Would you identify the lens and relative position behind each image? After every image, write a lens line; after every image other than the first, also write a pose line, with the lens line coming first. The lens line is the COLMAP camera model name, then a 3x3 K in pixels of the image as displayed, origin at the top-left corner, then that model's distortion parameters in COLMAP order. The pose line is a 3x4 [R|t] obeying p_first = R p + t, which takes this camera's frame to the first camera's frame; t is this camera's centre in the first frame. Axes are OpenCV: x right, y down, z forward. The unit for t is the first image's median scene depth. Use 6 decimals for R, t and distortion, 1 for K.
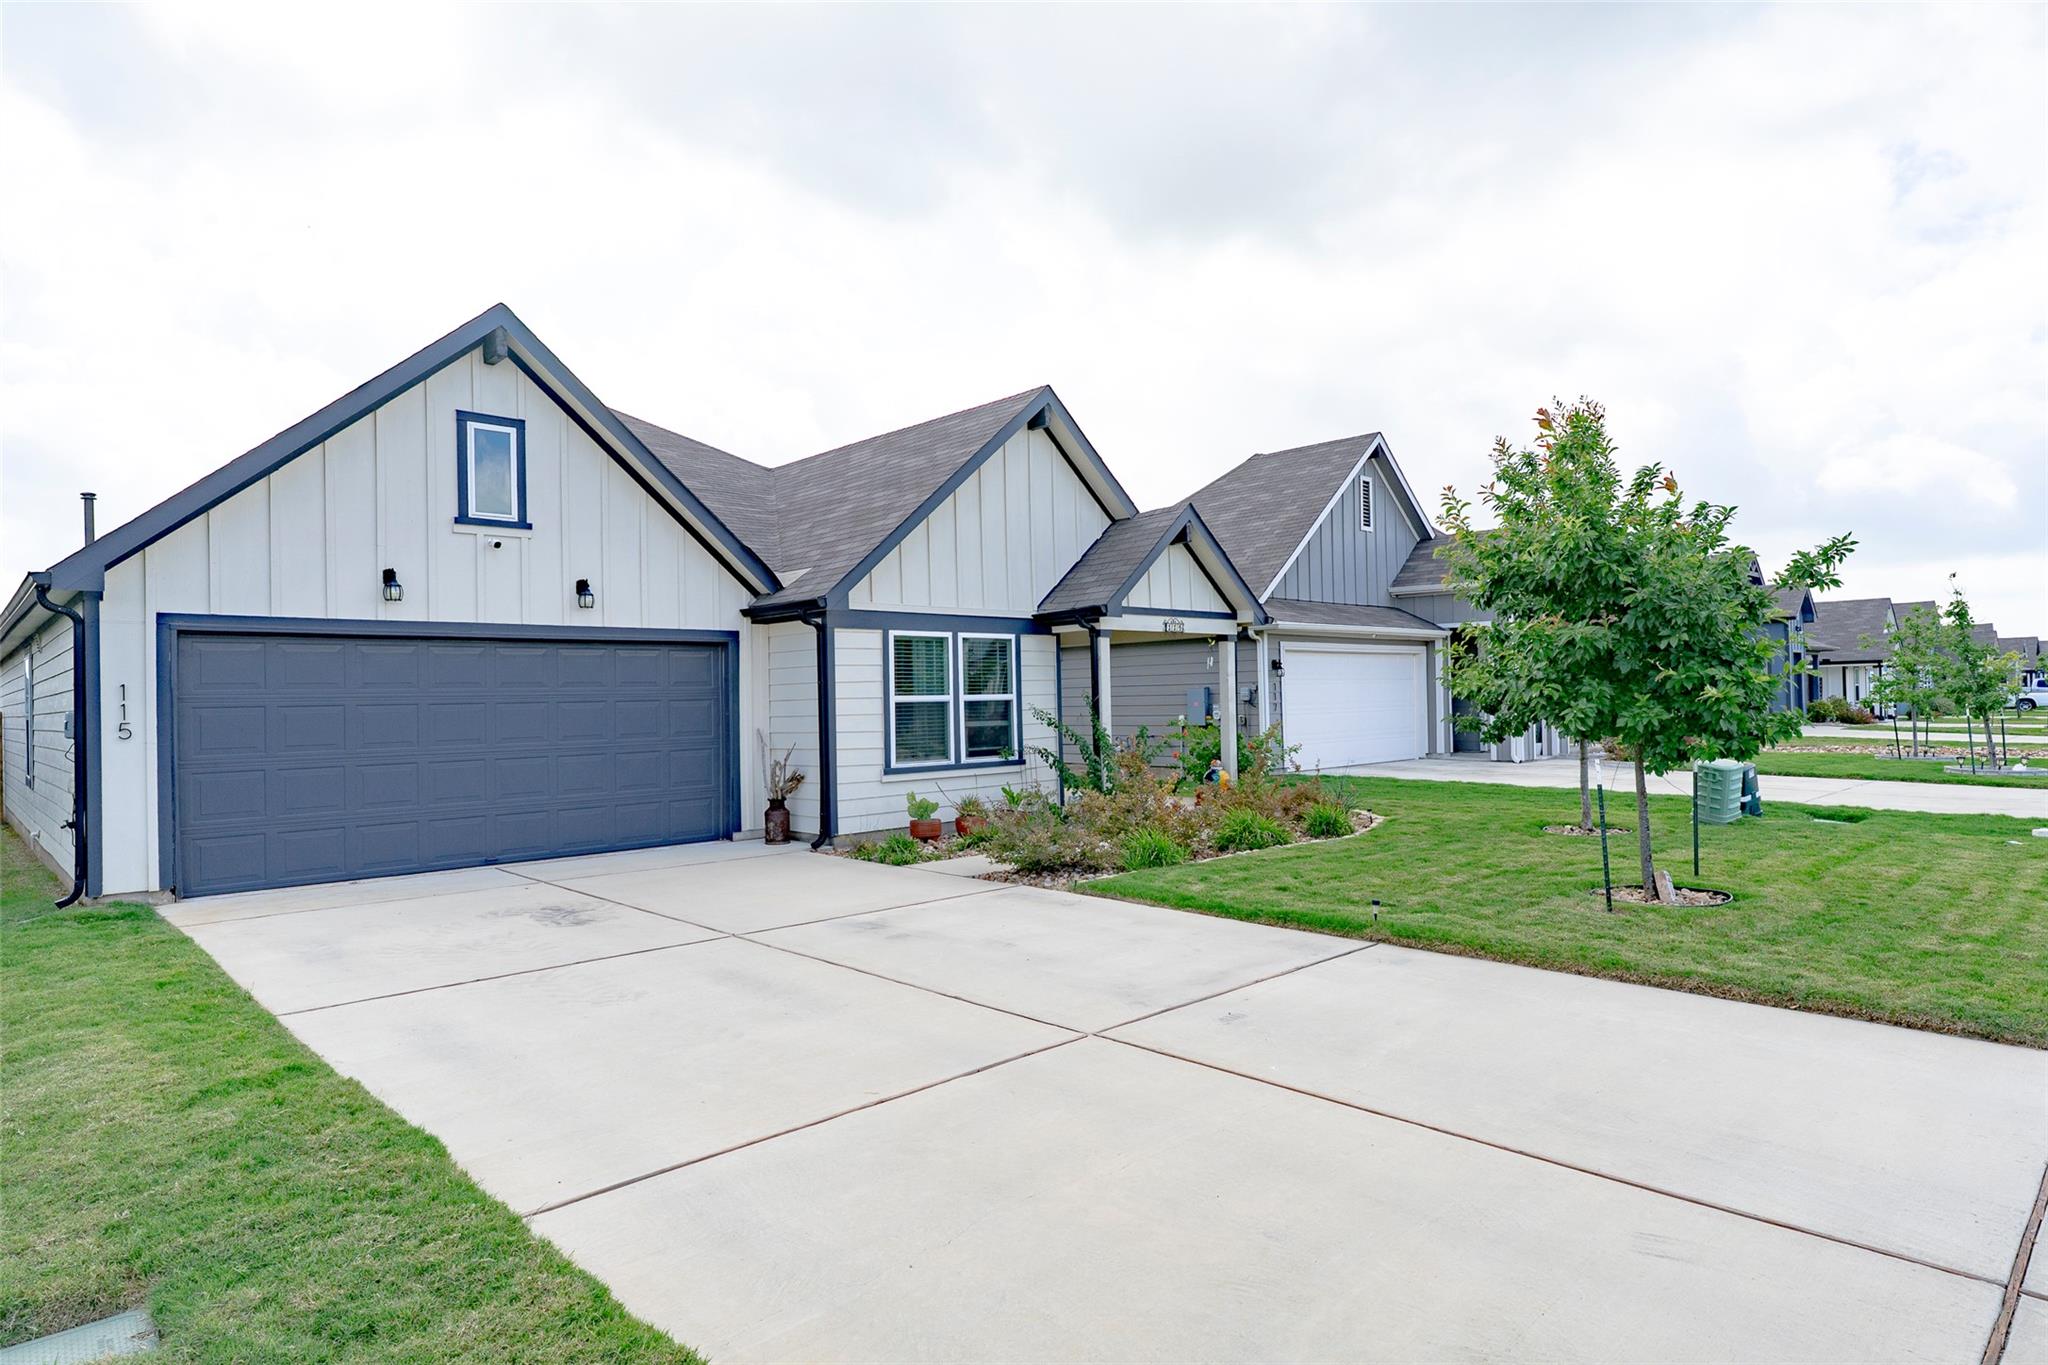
lens RADIAL K [[1139.6, 0, 1024.0], [0, 1139.6, 682.5], [0, 0, 1]] dist [0.001700, 0.000375]
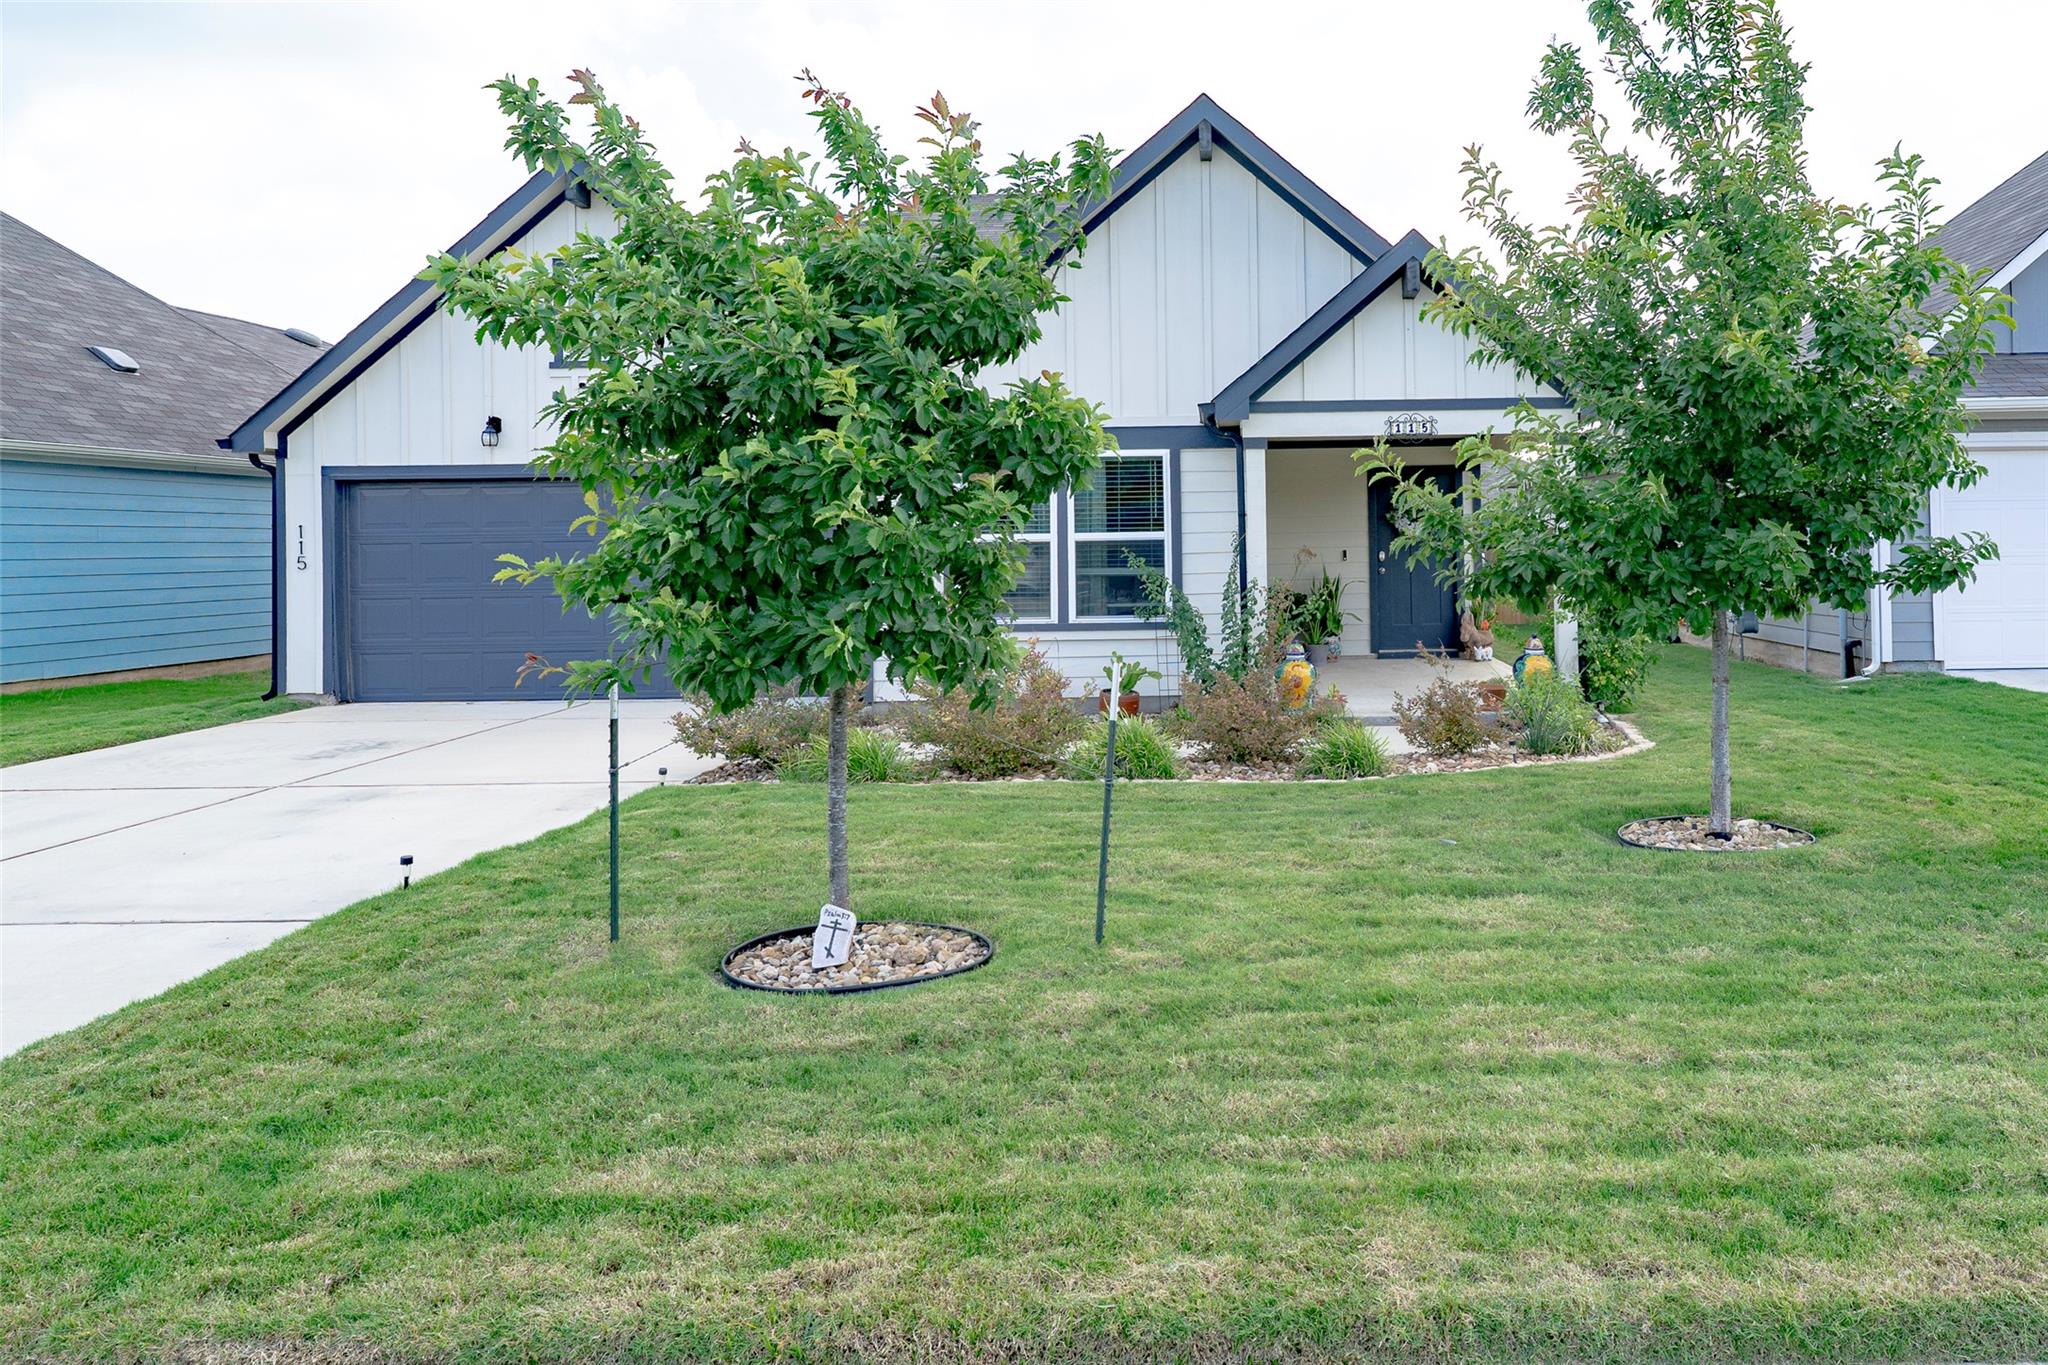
lens RADIAL K [[1361.2, 0, 1262.4], [0, 1361.2, 581.5], [0, 0, 1]] dist [0.002444, -0.001706]
pose [[0.728023, 0.027111, -0.685017, 0.659897], [0.009498, 0.998723, 0.049621, -0.000593], [0.685487, -0.042631, 0.726835, 0.428103]]
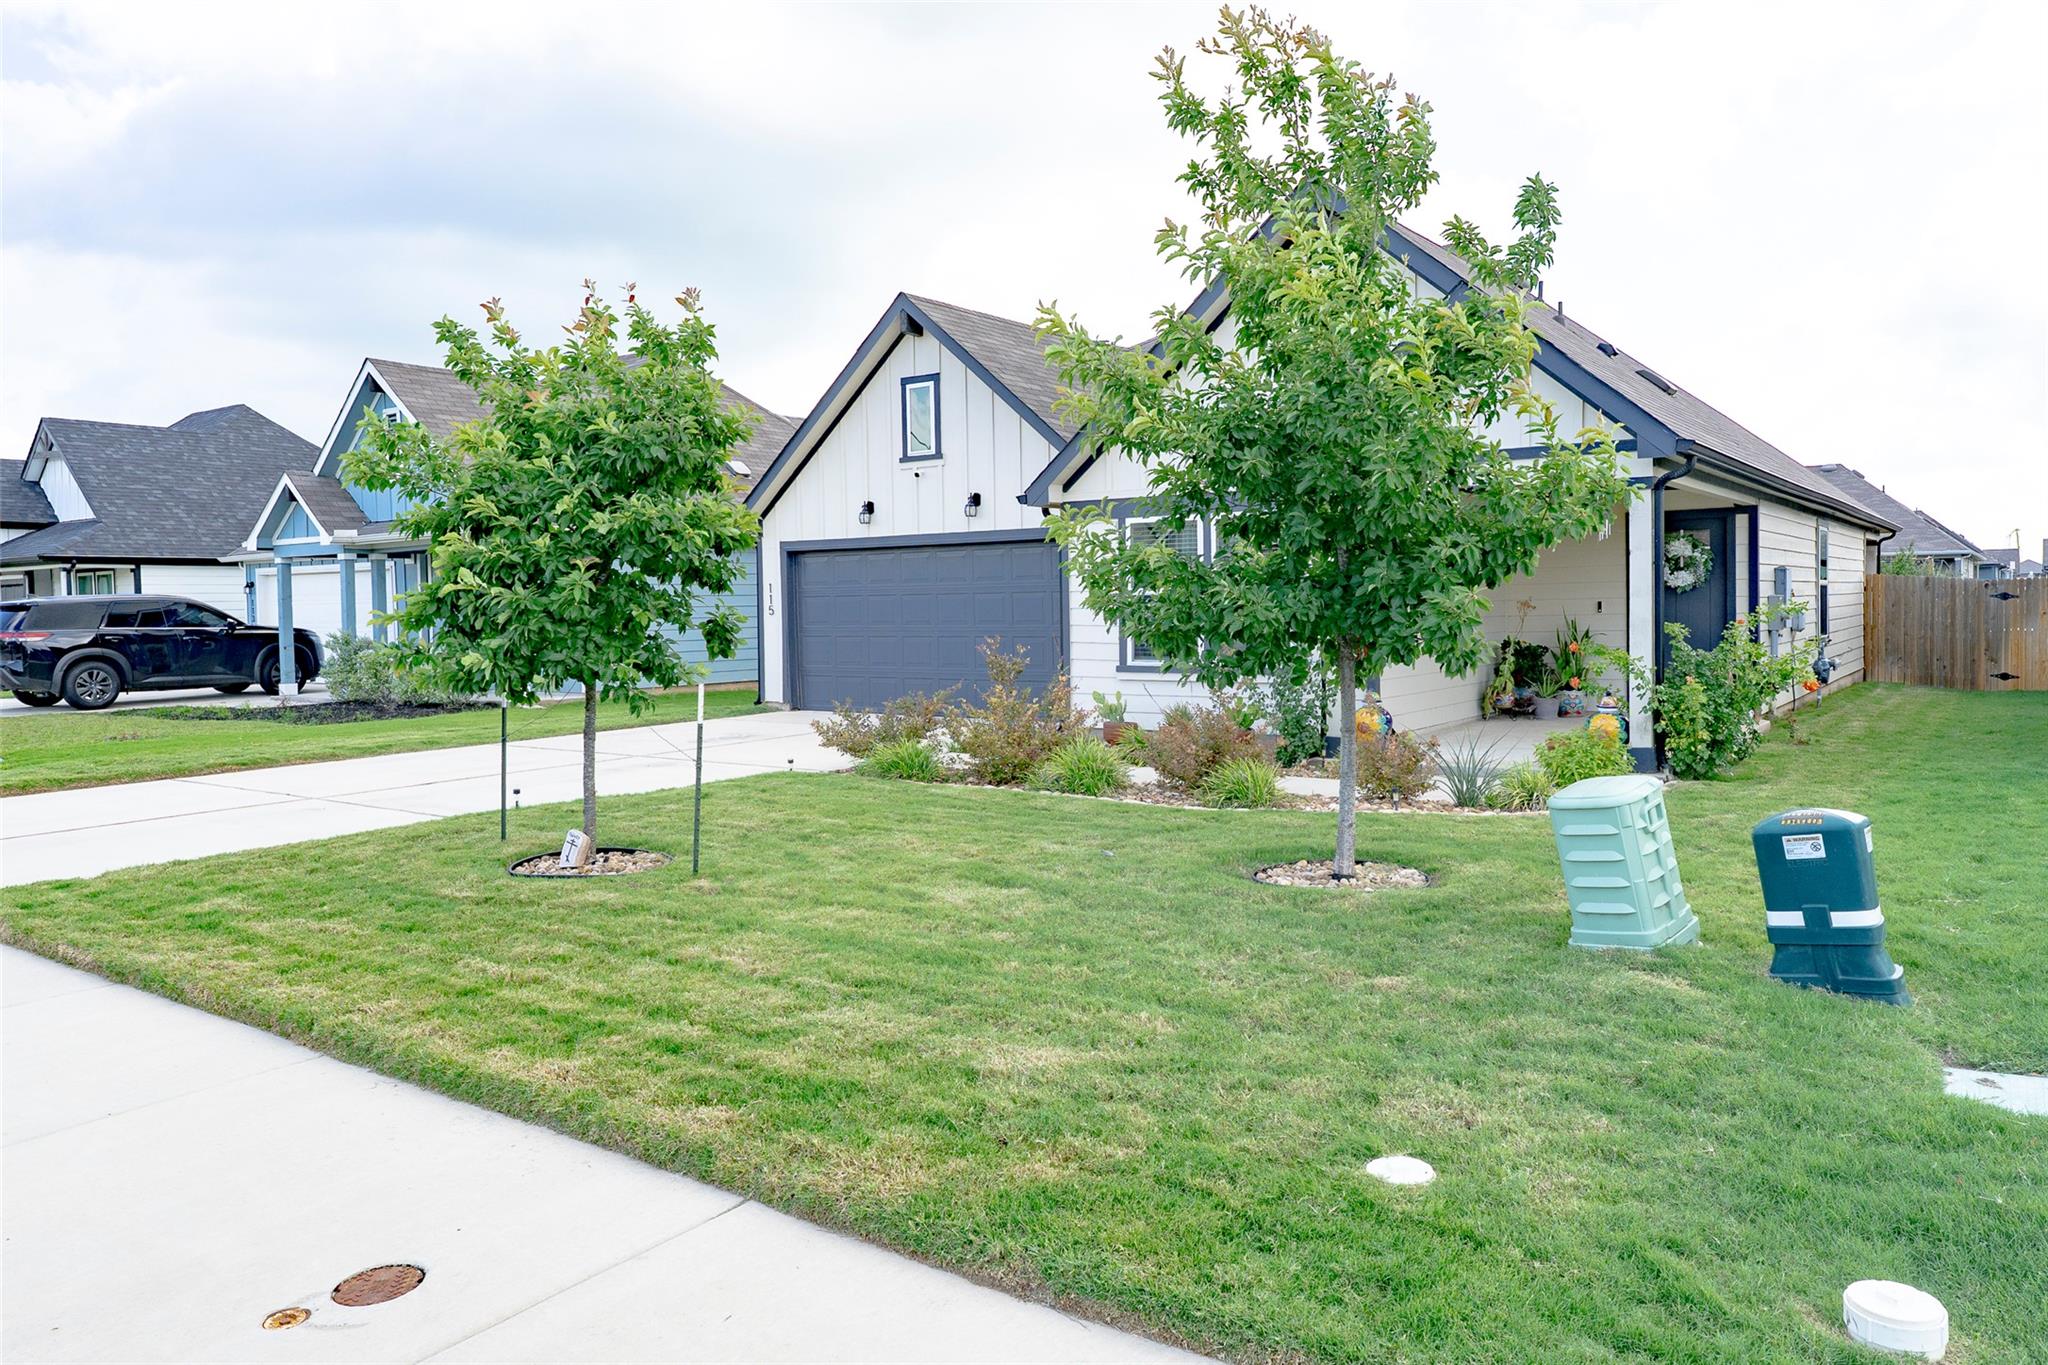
lens RADIAL K [[1375.6, 0, 1088.8], [0, 1375.6, 647.8], [0, 0, 1]] dist [0.006171, 0.000855]
pose [[0.205154, 0.046908, -0.977605, 0.930666], [0.023630, 0.998322, 0.052861, 0.000014], [0.978444, -0.033946, 0.203701, 0.698097]]
